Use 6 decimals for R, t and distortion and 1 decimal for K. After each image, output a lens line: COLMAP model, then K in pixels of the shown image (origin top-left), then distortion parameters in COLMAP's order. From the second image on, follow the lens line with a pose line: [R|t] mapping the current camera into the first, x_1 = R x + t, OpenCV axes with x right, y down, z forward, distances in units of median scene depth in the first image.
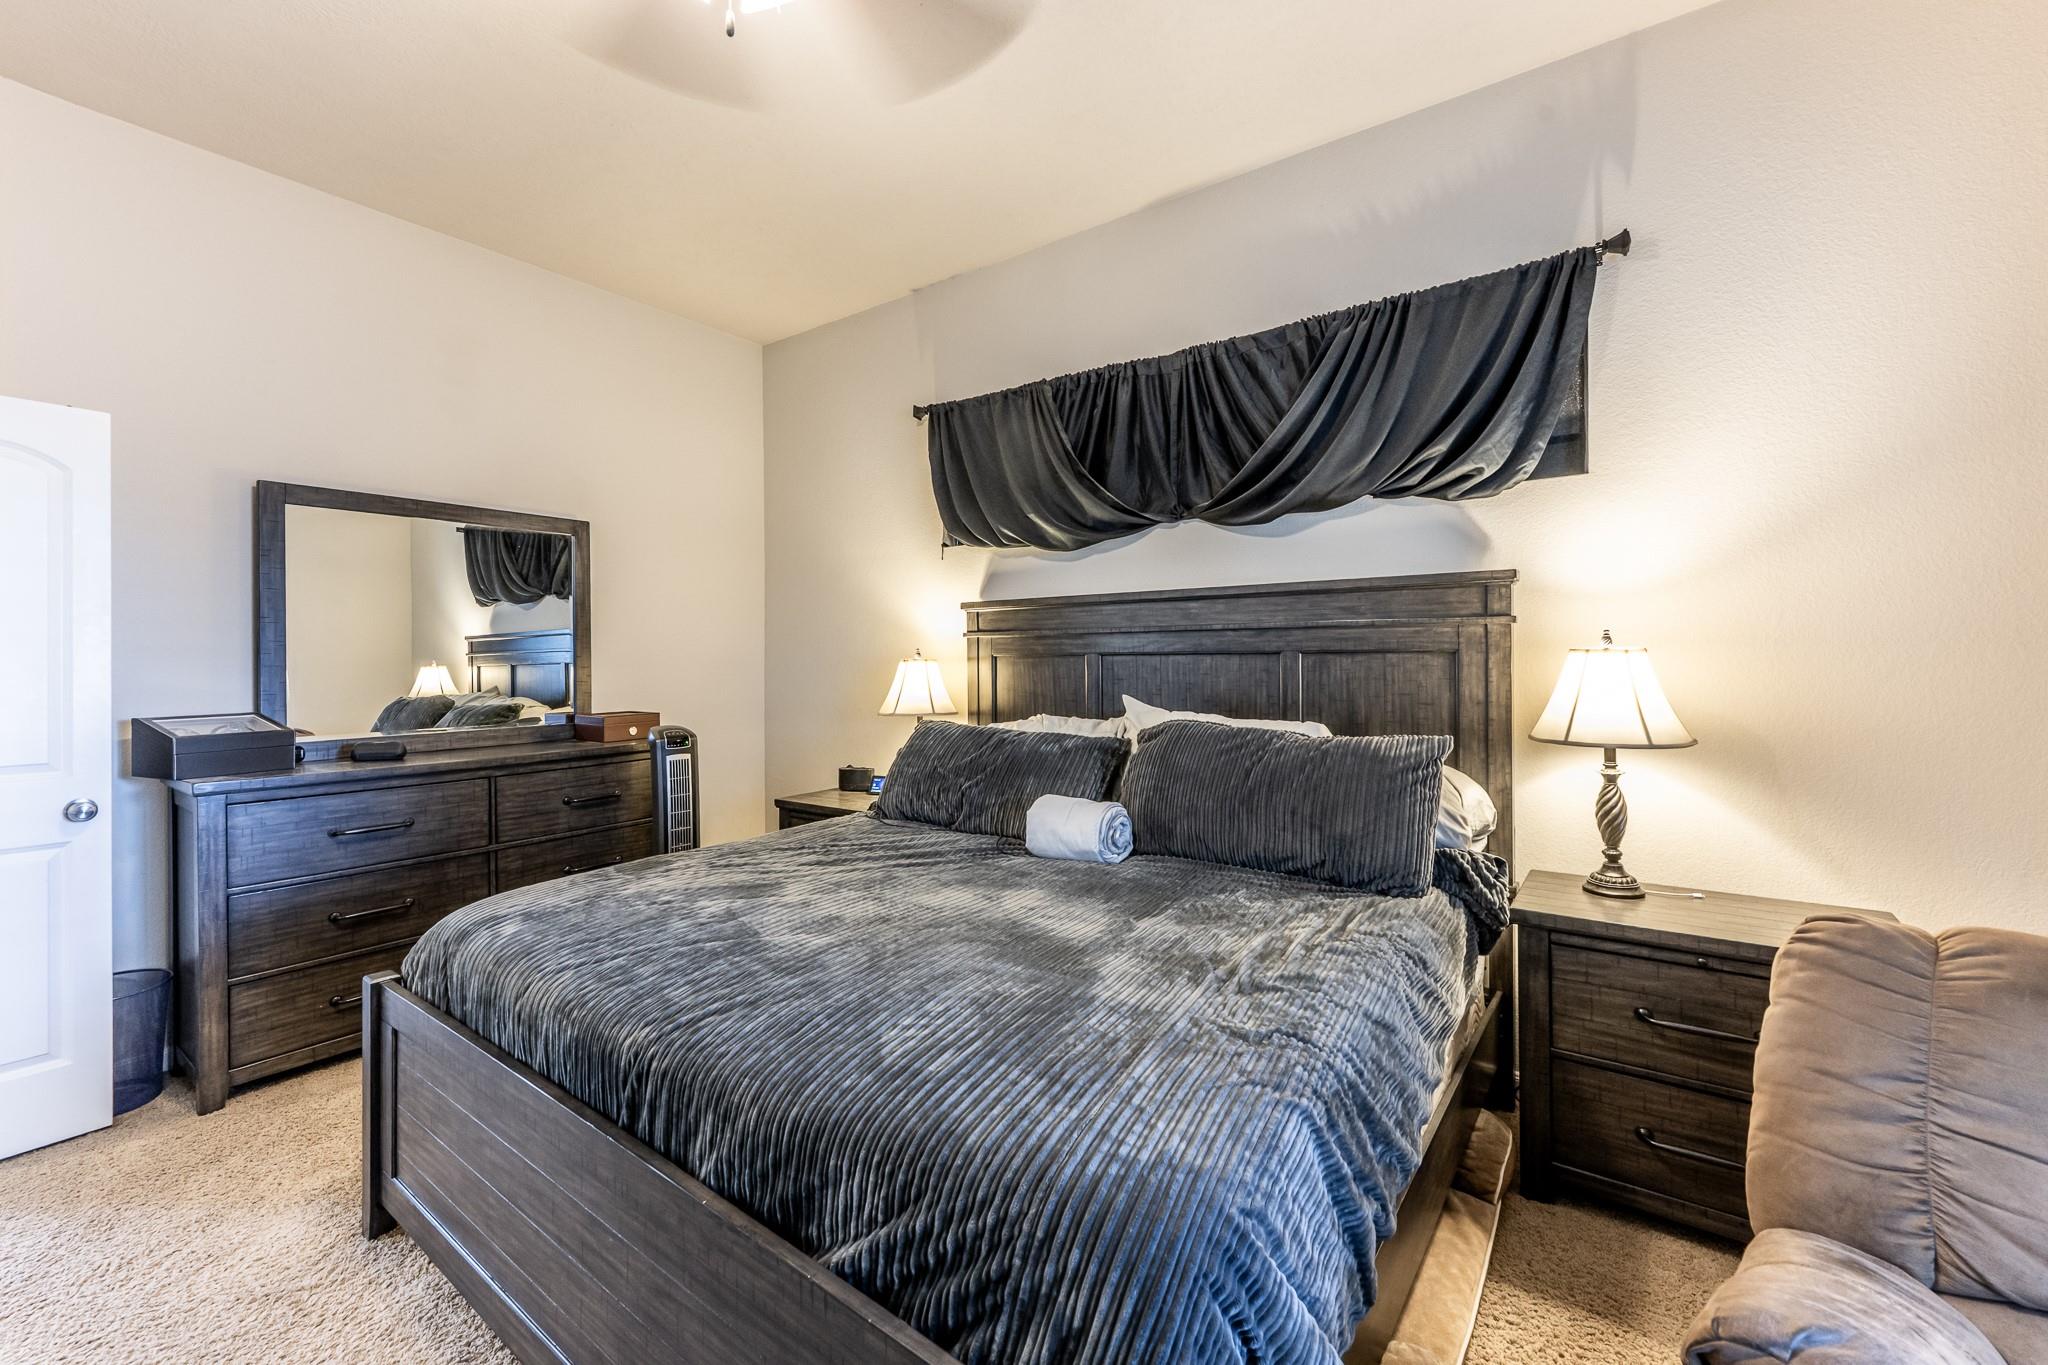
lens RADIAL K [[923.1, 0, 974.6], [0, 923.1, 680.1], [0, 0, 1]] dist [0.002031, -0.000100]
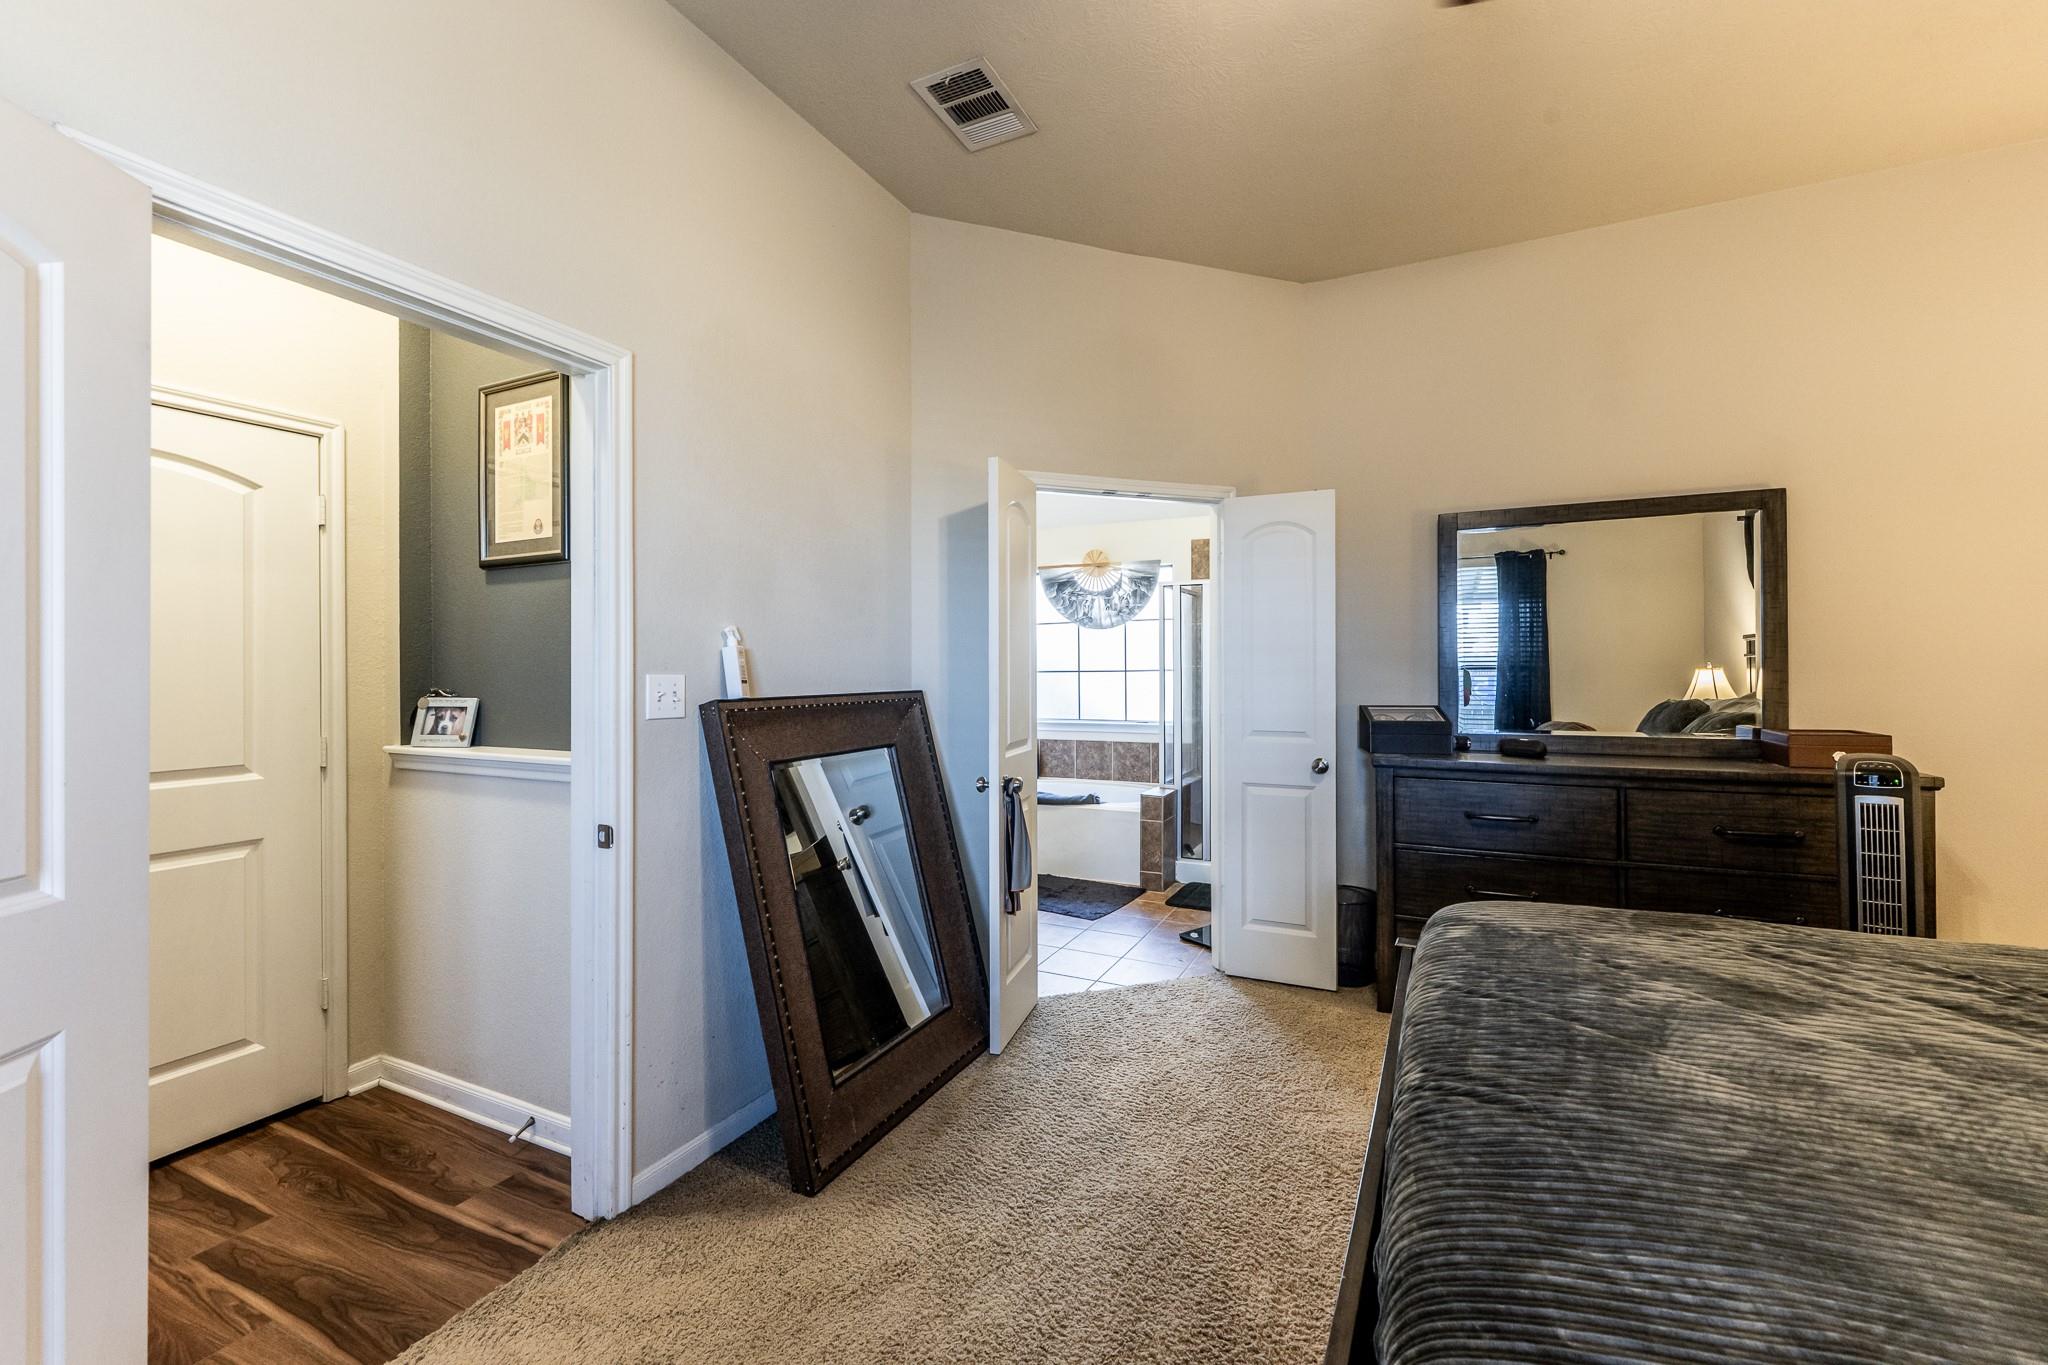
lens RADIAL K [[841.9, 0, 1032.5], [0, 841.9, 669.9], [0, 0, 1]] dist [-0.000785, -0.000281]
pose [[0.168920, 0.008390, -0.985594, 0.232623], [-0.018829, 0.999809, 0.005284, -0.008238], [0.985450, 0.017665, 0.169045, 0.291208]]
